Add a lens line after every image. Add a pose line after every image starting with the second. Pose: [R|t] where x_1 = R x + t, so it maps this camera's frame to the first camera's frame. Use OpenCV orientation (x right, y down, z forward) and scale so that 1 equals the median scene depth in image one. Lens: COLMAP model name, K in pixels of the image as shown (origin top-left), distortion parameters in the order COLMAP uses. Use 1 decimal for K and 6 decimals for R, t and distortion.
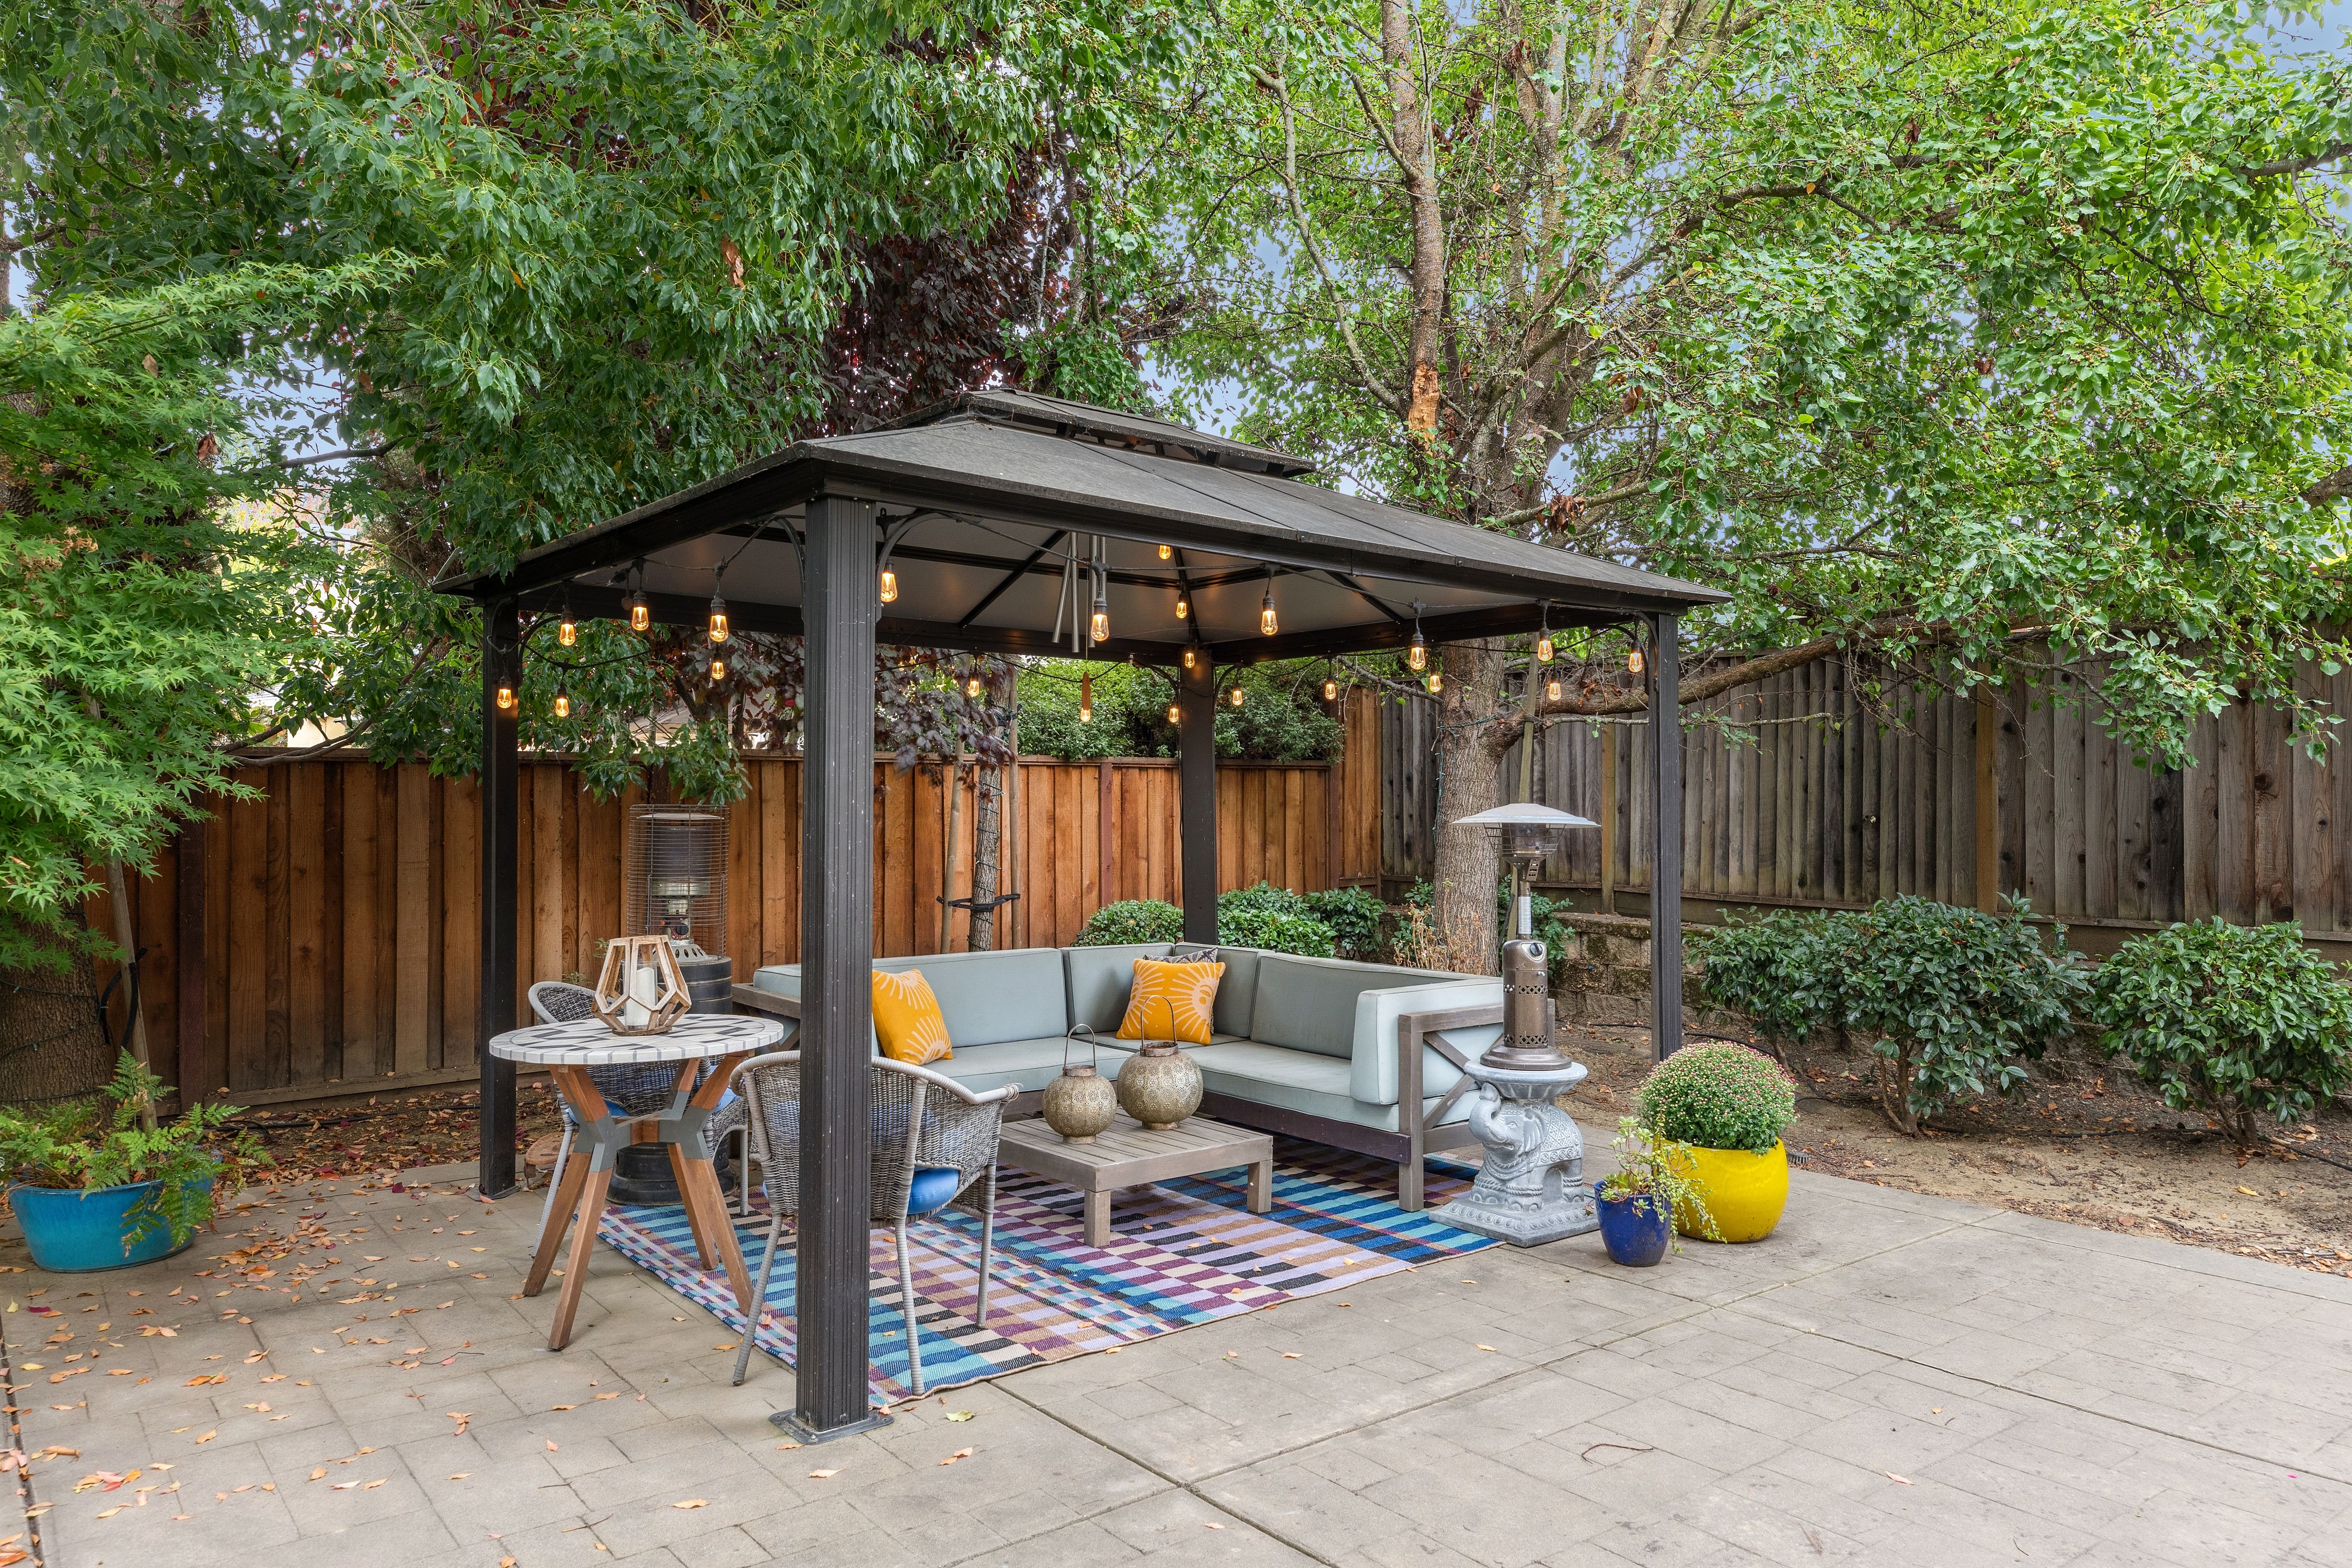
lens RADIAL K [[1569.1, 0, 1175.3], [0, 1569.1, 796.5], [0, 0, 1]] dist [0.012992, -0.004220]
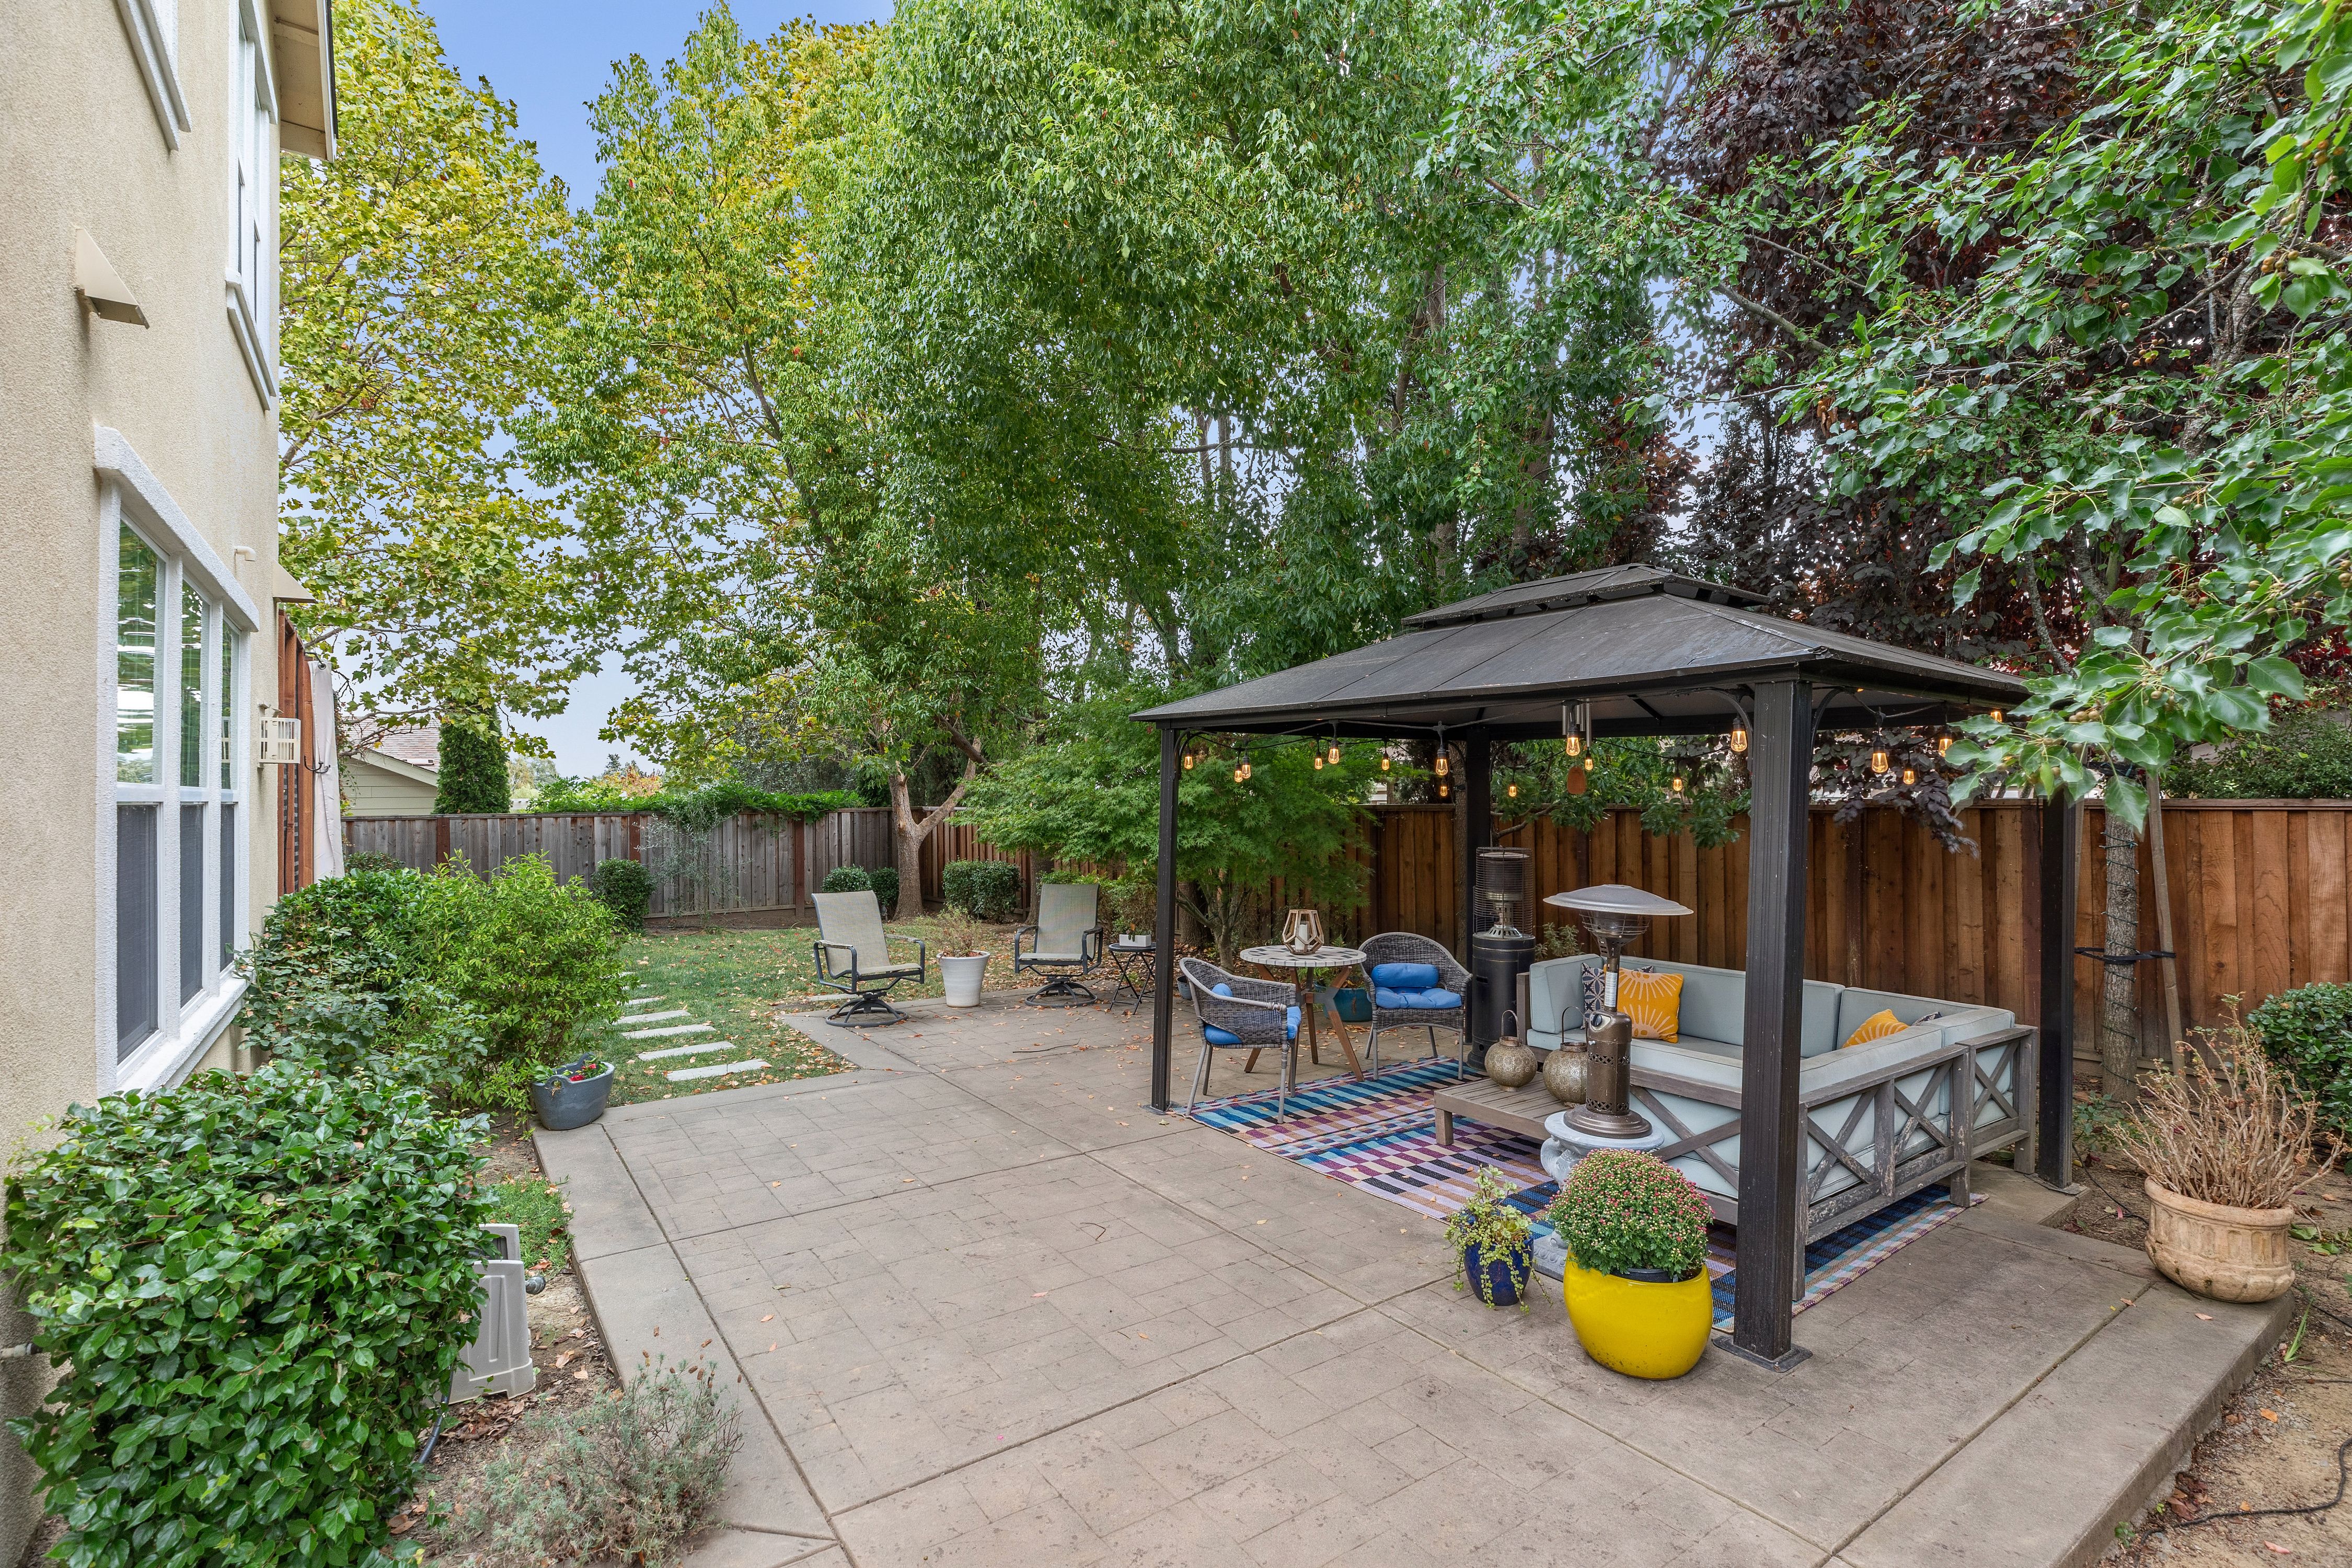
lens RADIAL K [[1105.7, 0, 1172.4], [0, 1105.7, 786.4], [0, 0, 1]] dist [-0.000827, -0.000074]
pose [[-0.061474, -0.006178, -0.998090, 1.256820], [0.011911, 0.999905, -0.006923, -0.078839], [0.998038, -0.012314, -0.061395, 0.935730]]
